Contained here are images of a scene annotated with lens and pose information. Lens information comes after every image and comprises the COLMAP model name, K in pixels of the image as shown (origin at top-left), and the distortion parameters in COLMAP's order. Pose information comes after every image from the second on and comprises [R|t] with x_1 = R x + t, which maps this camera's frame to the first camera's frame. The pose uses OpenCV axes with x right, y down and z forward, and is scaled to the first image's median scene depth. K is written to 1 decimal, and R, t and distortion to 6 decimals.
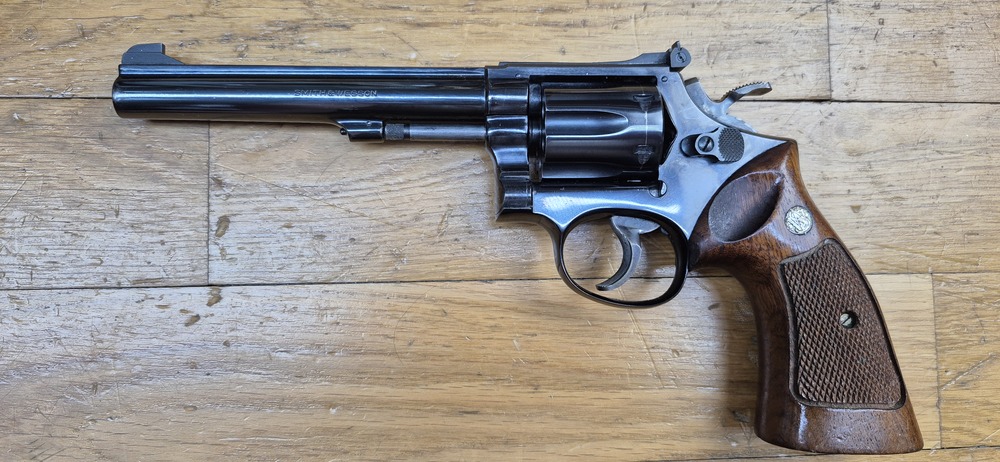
lens RADIAL K [[740.8, 0, 495.7], [0, 740.8, 211.1], [0, 0, 1]] dist [0.050114, -0.133020]
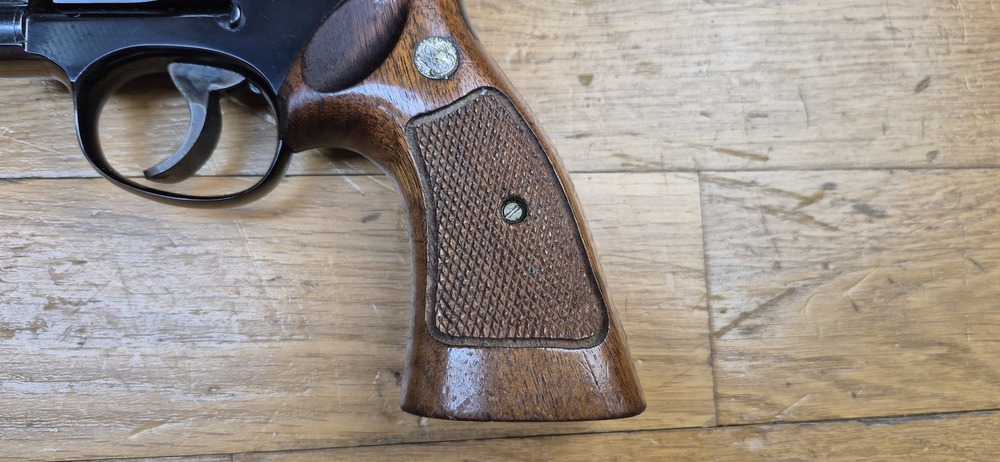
lens RADIAL K [[740.8, 0, 505.3], [0, 740.8, 221.8], [0, 0, 1]] dist [0.050114, -0.133020]
pose [[0.999106, -0.014570, 0.039691, 0.402544], [0.016060, 0.999168, -0.037481, 0.164240], [-0.039112, 0.038084, 0.998509, 0.333271]]
